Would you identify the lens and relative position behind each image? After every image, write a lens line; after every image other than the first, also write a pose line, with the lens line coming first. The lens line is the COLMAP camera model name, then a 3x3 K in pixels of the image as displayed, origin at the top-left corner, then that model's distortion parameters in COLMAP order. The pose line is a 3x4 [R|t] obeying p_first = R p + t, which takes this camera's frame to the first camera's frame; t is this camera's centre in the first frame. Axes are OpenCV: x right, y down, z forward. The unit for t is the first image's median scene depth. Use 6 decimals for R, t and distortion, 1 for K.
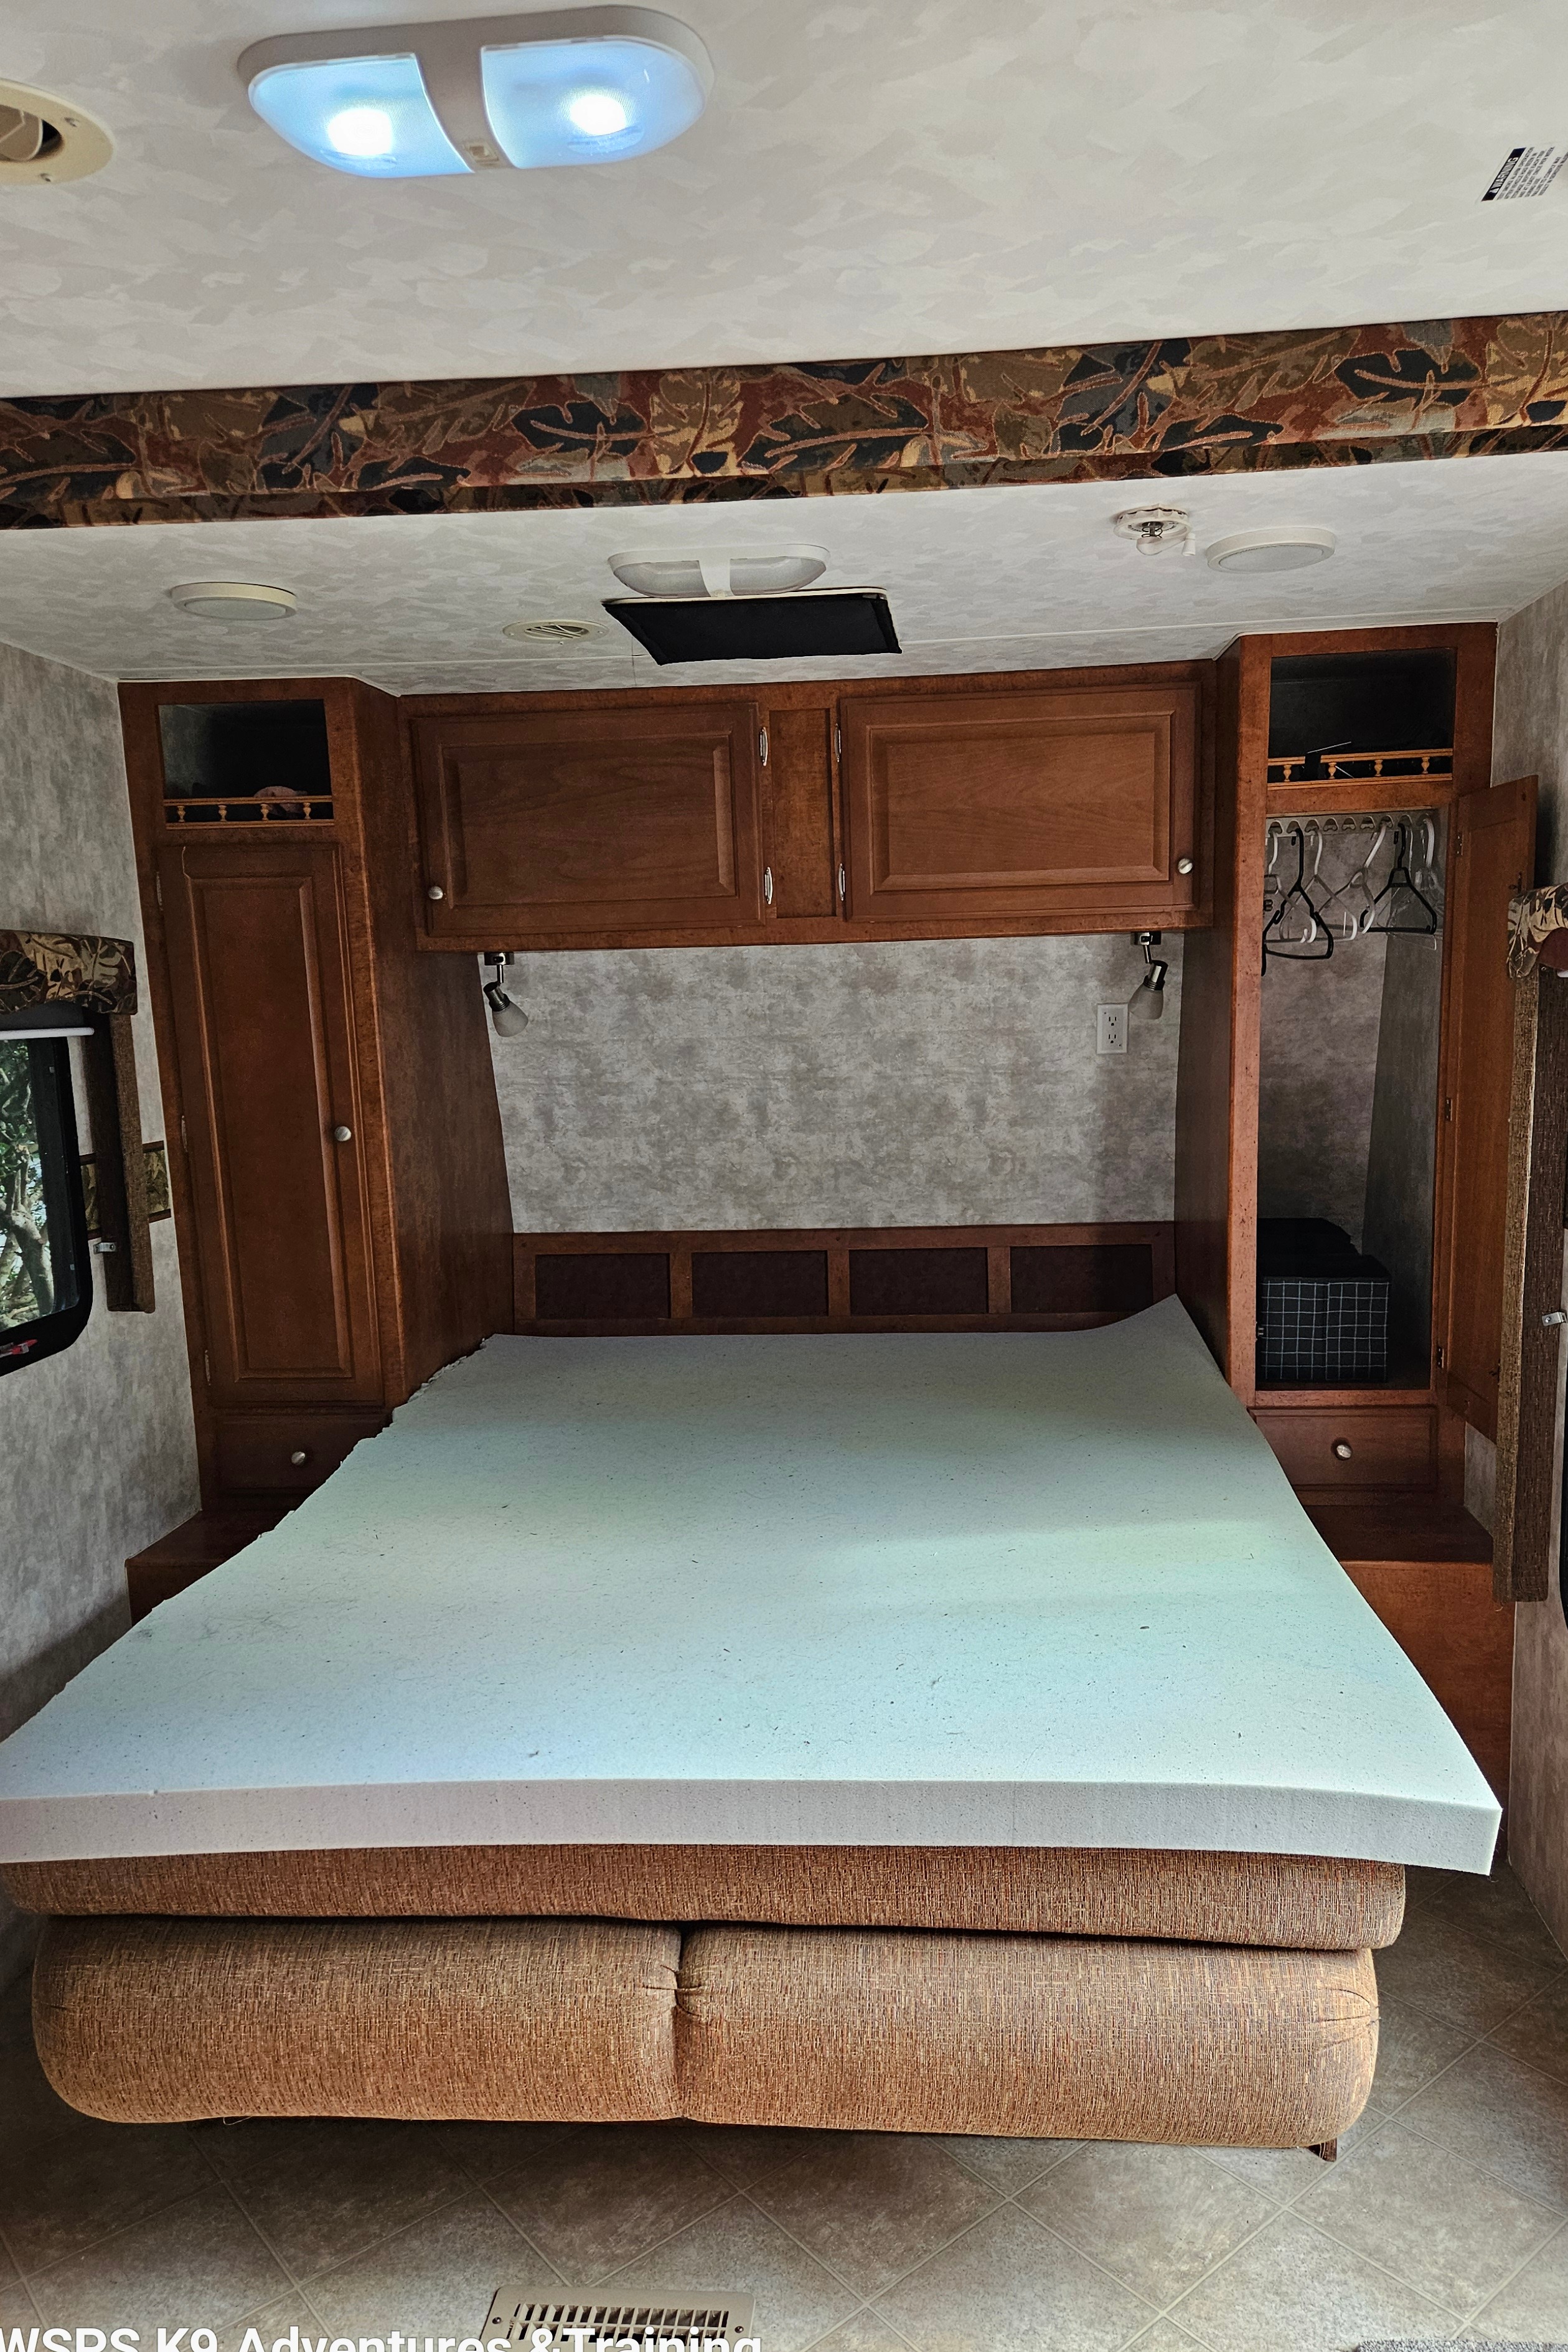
lens RADIAL K [[1742.3, 0, 776.5], [0, 1742.3, 1272.6], [0, 0, 1]] dist [0.079541, -0.071289]
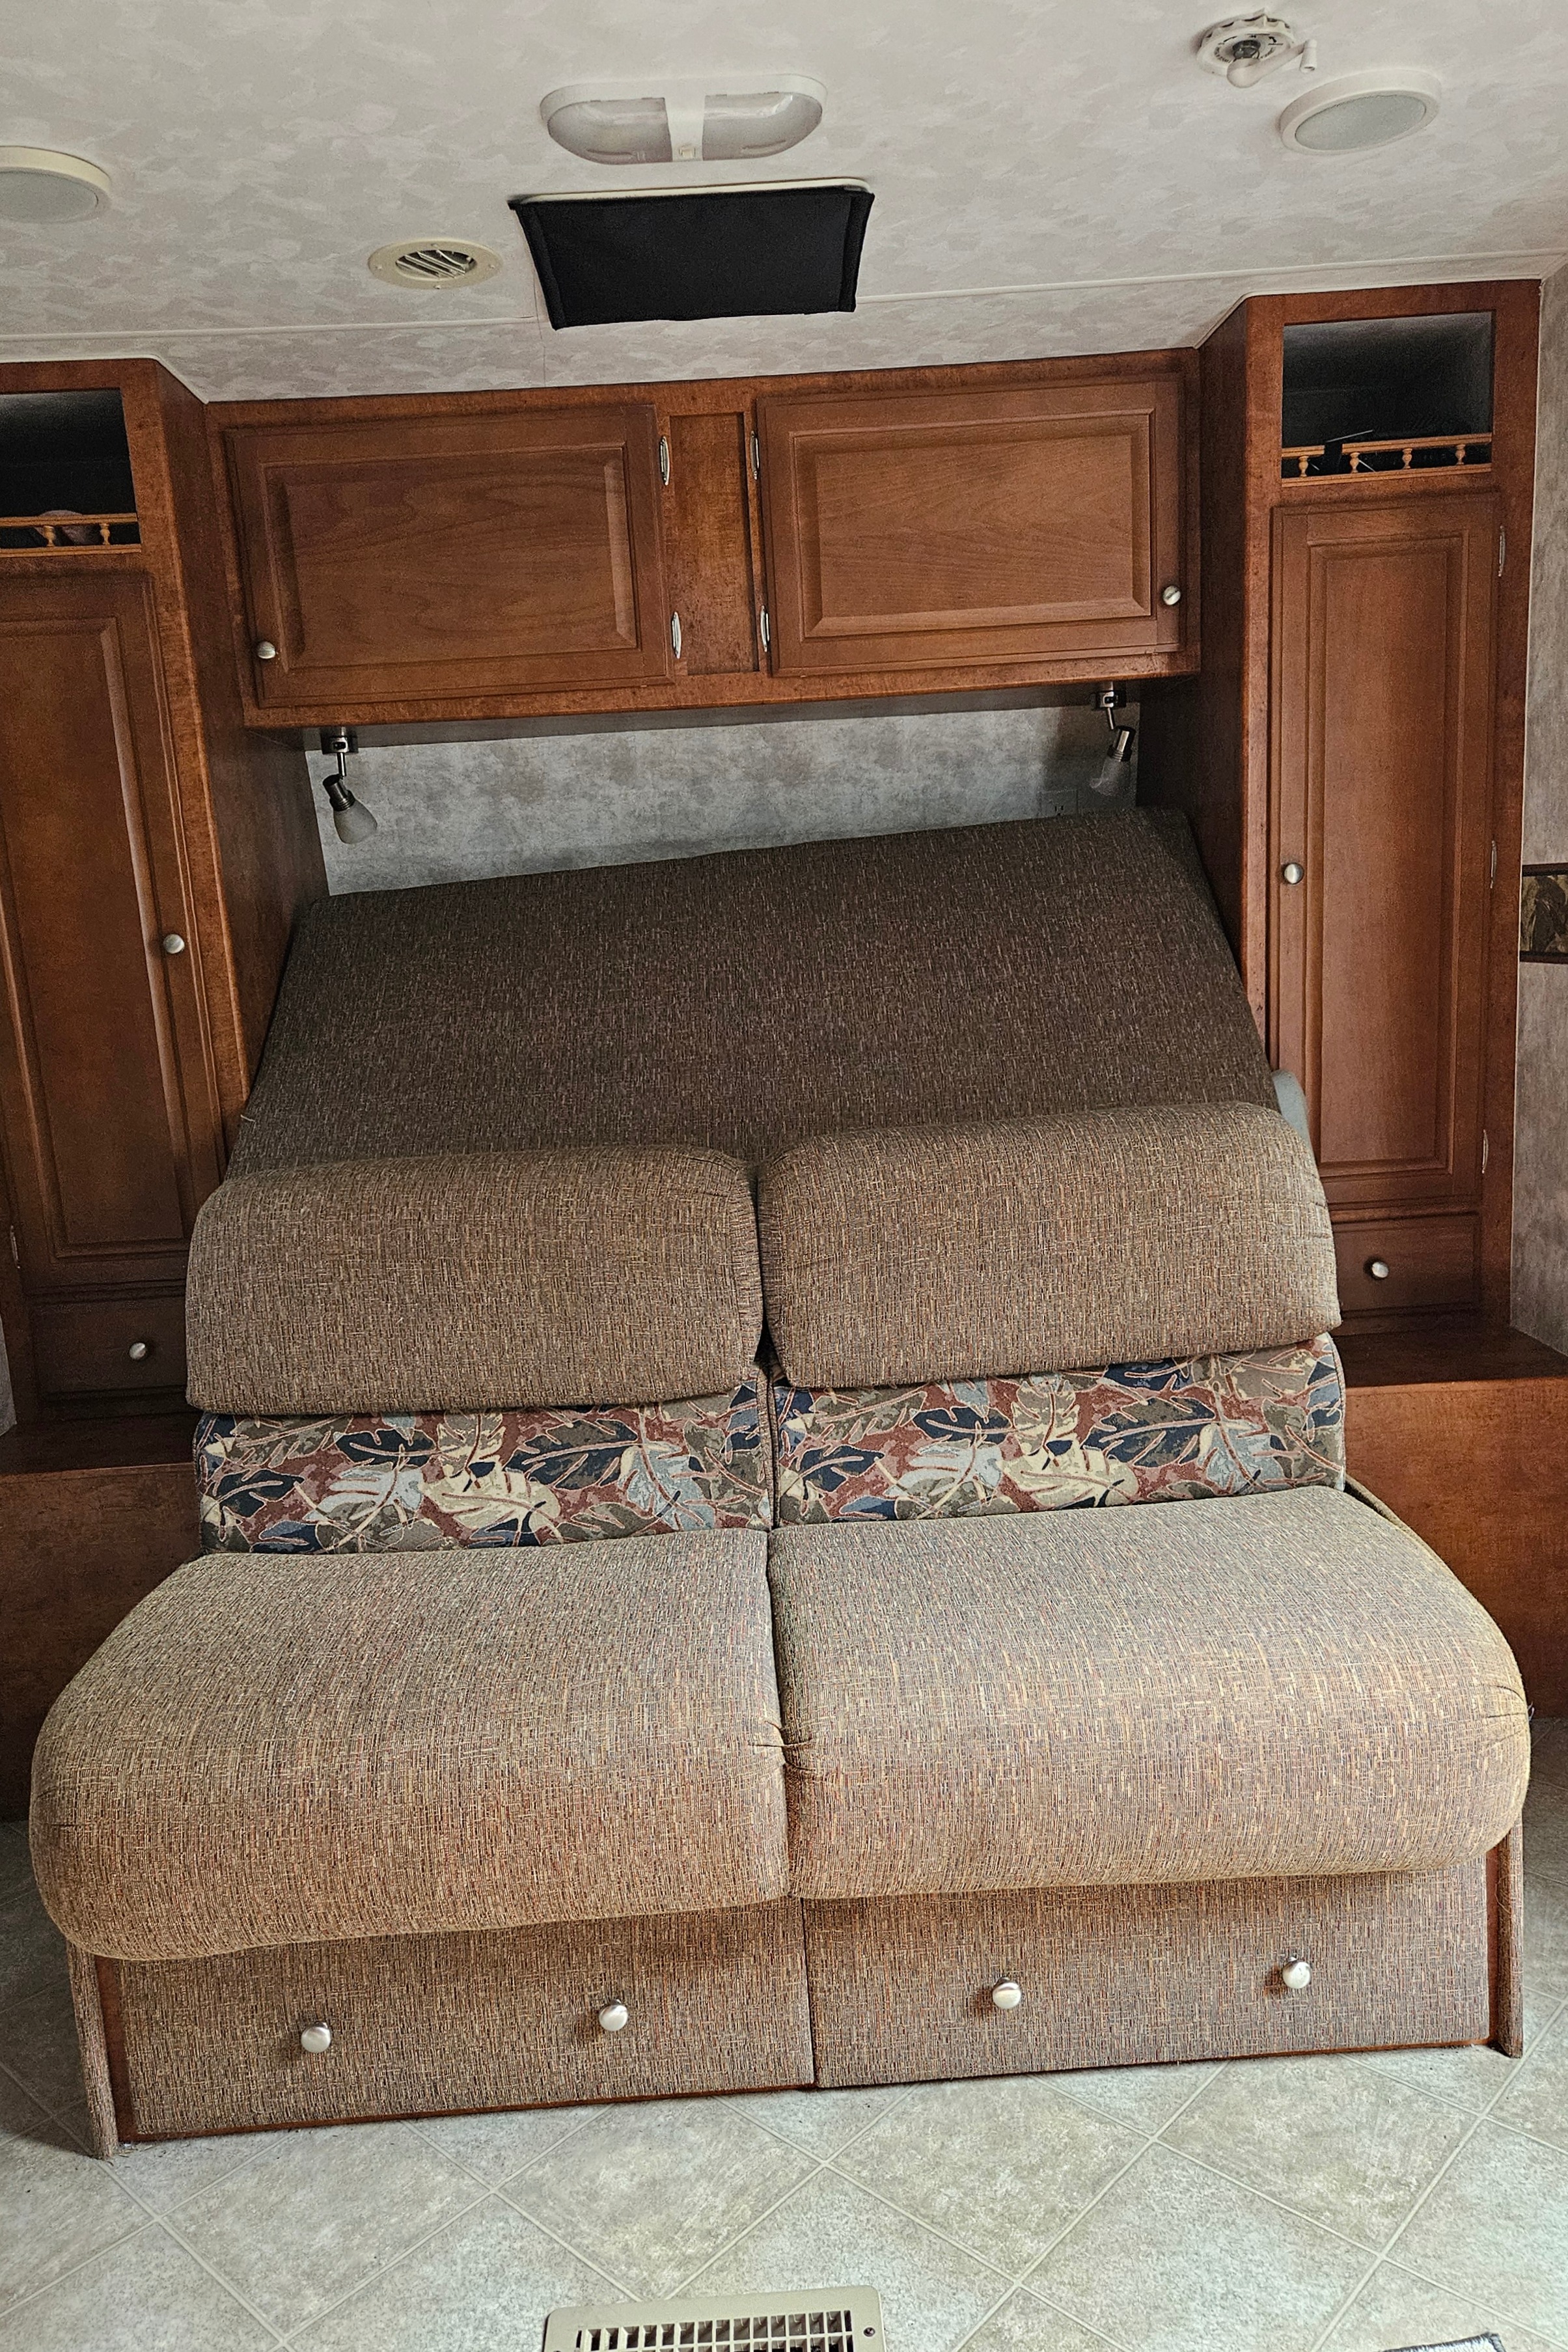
lens RADIAL K [[1880.0, 0, 778.6], [0, 1880.0, 1262.3], [0, 0, 1]] dist [0.074203, -0.062136]
pose [[0.993191, -0.050943, 0.104765, -0.069251], [0.047299, 0.998196, 0.036979, 0.047621], [-0.106460, -0.031772, 0.993809, 0.095368]]
